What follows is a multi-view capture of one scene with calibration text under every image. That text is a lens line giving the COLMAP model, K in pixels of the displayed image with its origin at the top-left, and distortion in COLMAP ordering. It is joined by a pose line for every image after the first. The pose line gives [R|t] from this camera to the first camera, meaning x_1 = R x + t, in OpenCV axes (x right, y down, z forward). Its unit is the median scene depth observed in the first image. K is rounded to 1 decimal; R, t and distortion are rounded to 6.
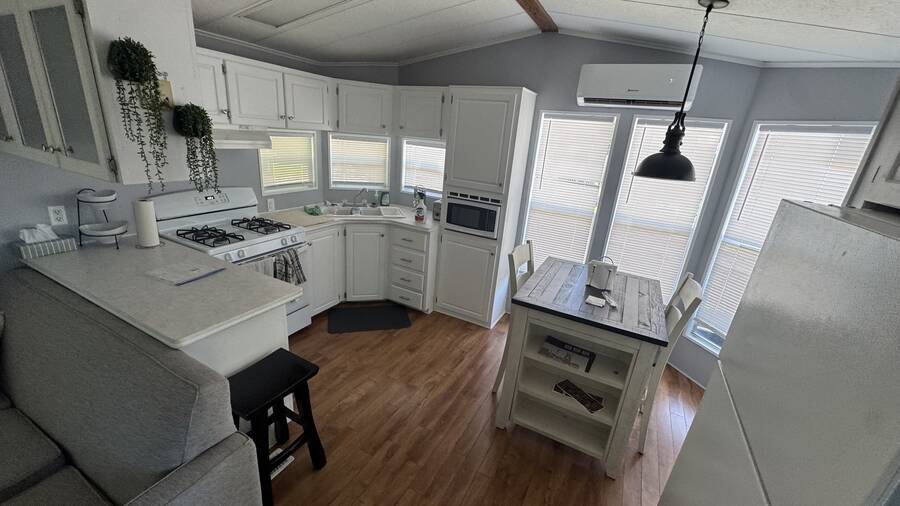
lens RADIAL K [[355.5, 0, 452.5], [0, 355.5, 251.1], [0, 0, 1]] dist [0.004585, 0.000283]
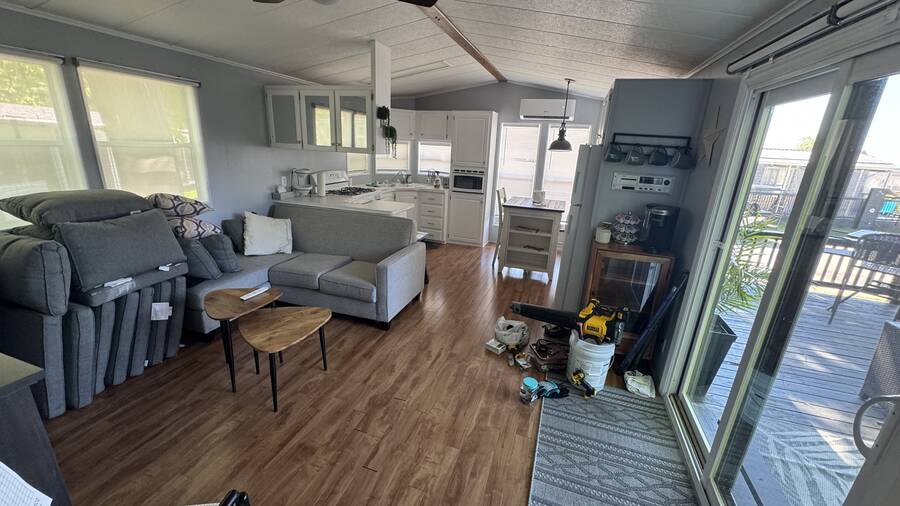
lens RADIAL K [[355.5, 0, 449.5], [0, 355.5, 252.8], [0, 0, 1]] dist [0.004585, 0.000283]
pose [[0.987682, -0.079814, 0.134586, -0.318140], [0.082561, 0.996474, -0.014942, 0.283378], [-0.132918, 0.025869, 0.990789, -0.772663]]
